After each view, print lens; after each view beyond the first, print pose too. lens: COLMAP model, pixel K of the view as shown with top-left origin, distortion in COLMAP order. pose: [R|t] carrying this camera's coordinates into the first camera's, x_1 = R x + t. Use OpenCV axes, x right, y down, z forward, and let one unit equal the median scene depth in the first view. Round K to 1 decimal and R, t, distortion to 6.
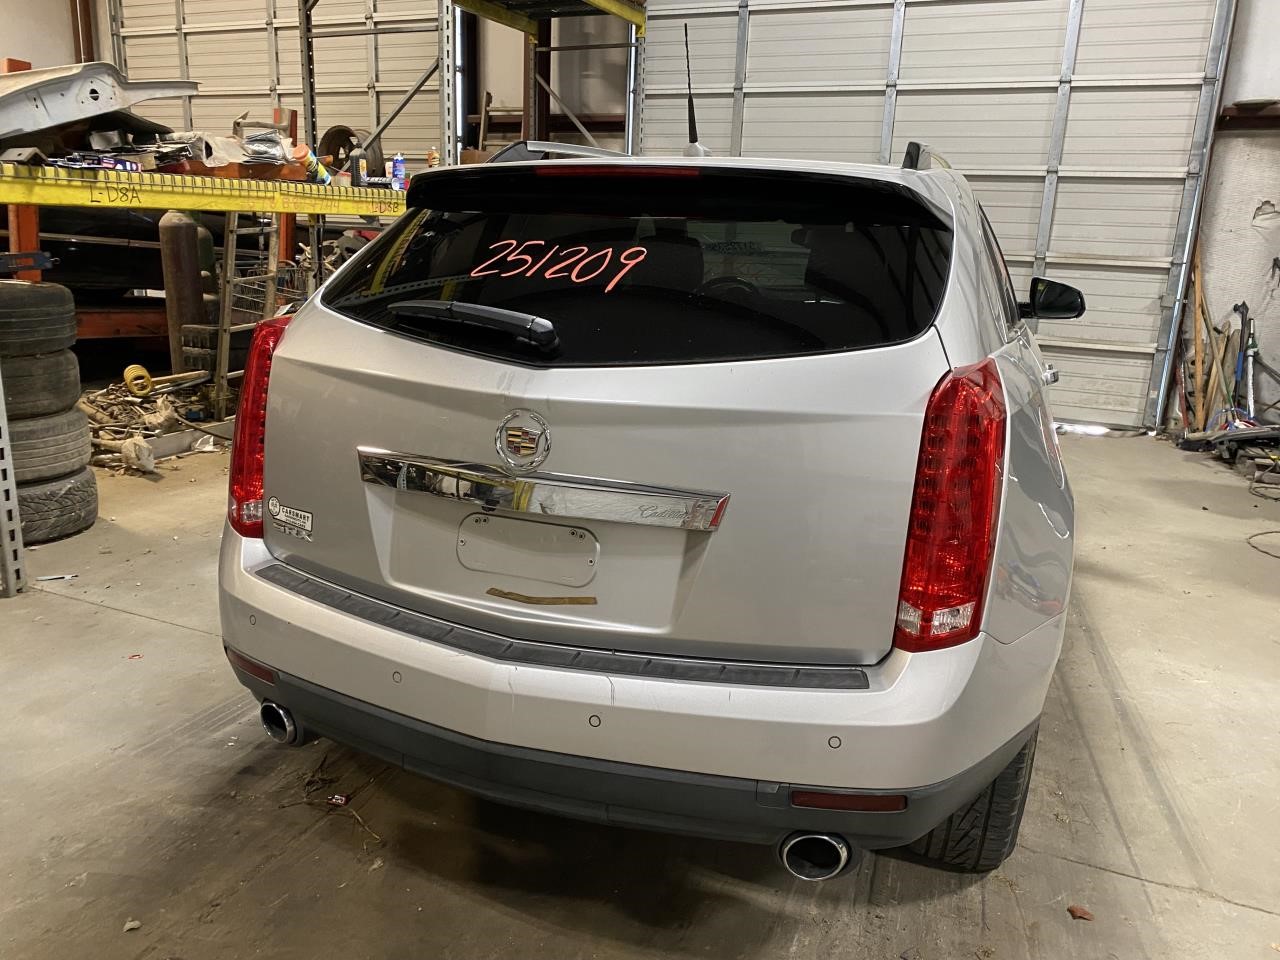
lens RADIAL K [[964.7, 0, 632.2], [0, 964.7, 472.2], [0, 0, 1]] dist [0.060147, -0.060784]
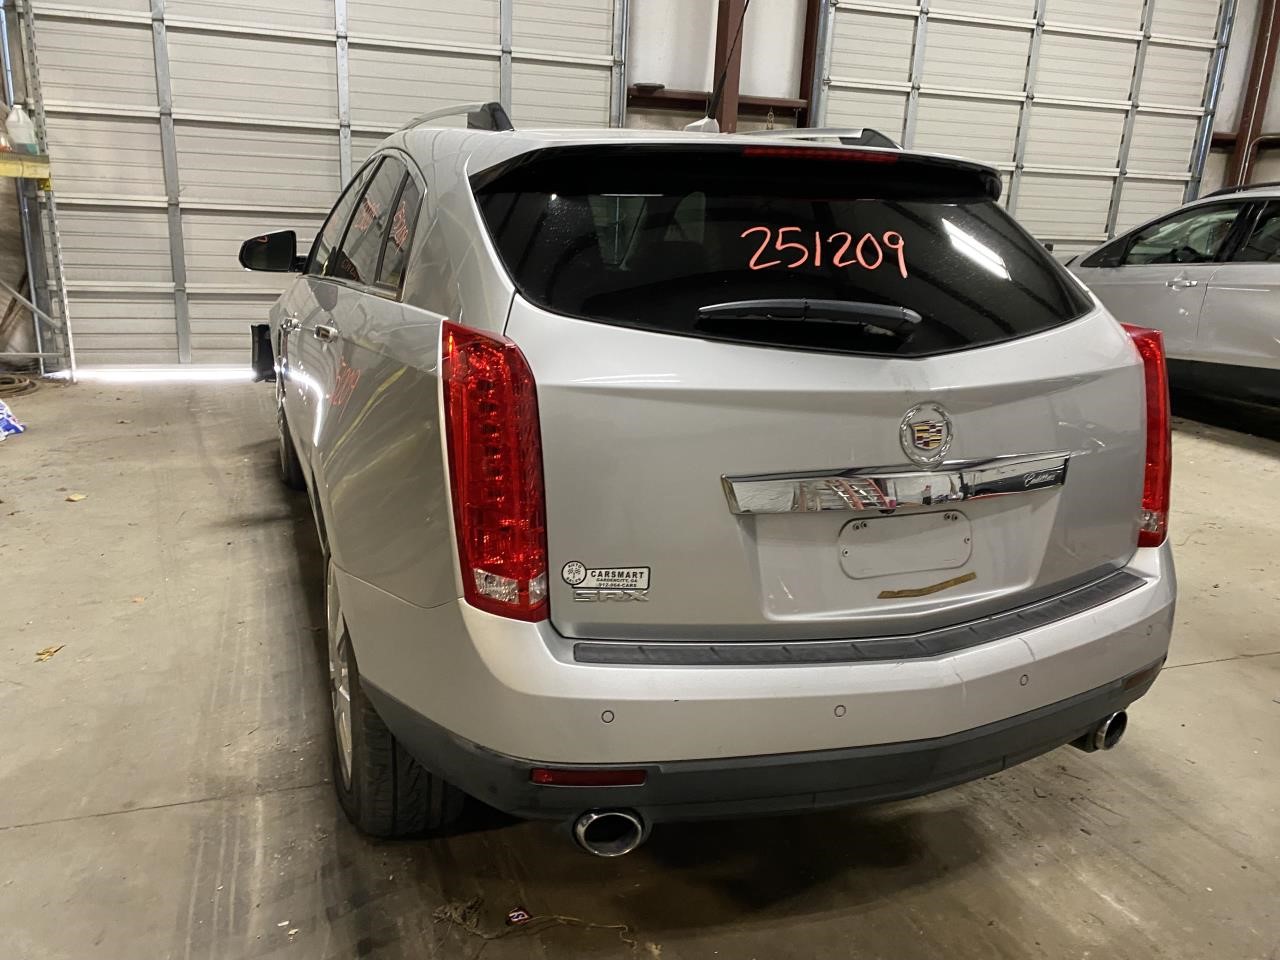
lens RADIAL K [[964.7, 0, 632.2], [0, 964.7, 472.2], [0, 0, 1]] dist [0.060147, -0.060784]
pose [[0.749323, -0.186098, 0.635518, -0.872501], [0.156791, 0.982270, 0.102769, -0.128316], [-0.643375, 0.022636, 0.765216, 0.389247]]
